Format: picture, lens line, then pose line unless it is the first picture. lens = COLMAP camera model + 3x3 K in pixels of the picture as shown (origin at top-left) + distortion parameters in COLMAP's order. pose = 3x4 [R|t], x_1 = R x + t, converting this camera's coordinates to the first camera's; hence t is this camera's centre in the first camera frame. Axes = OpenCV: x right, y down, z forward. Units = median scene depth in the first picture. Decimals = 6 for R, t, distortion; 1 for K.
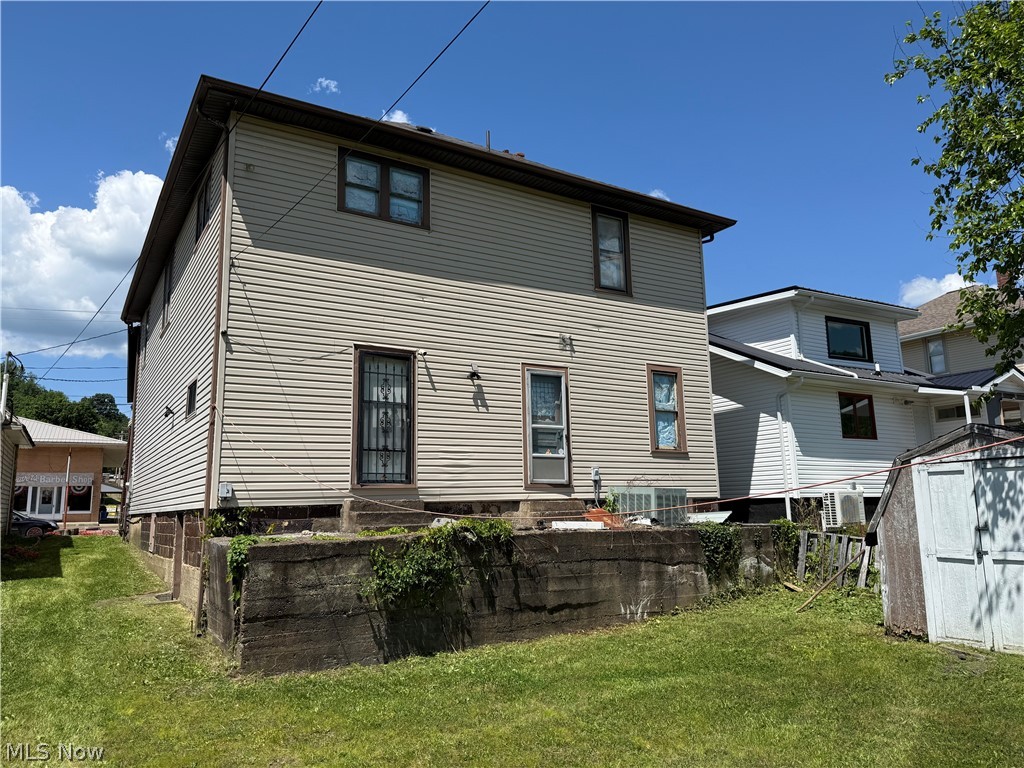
lens RADIAL K [[711.9, 0, 512.0], [0, 711.9, 384.0], [0, 0, 1]] dist [0.110503, -0.135616]
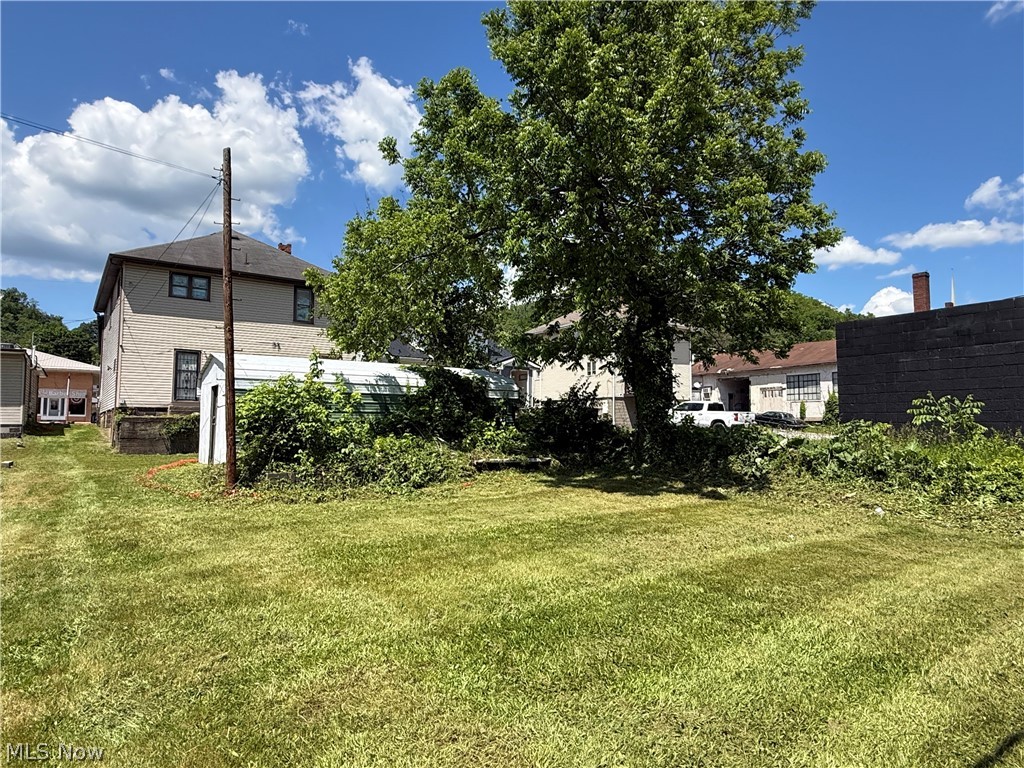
lens RADIAL K [[611.2, 0, 512.0], [0, 611.2, 384.0], [0, 0, 1]] dist [0.006393, 0.001283]
pose [[0.996566, 0.027340, 0.078160, 0.821592], [-0.034948, 0.994603, 0.097686, -0.182027], [-0.075067, -0.100082, 0.992143, -1.311060]]
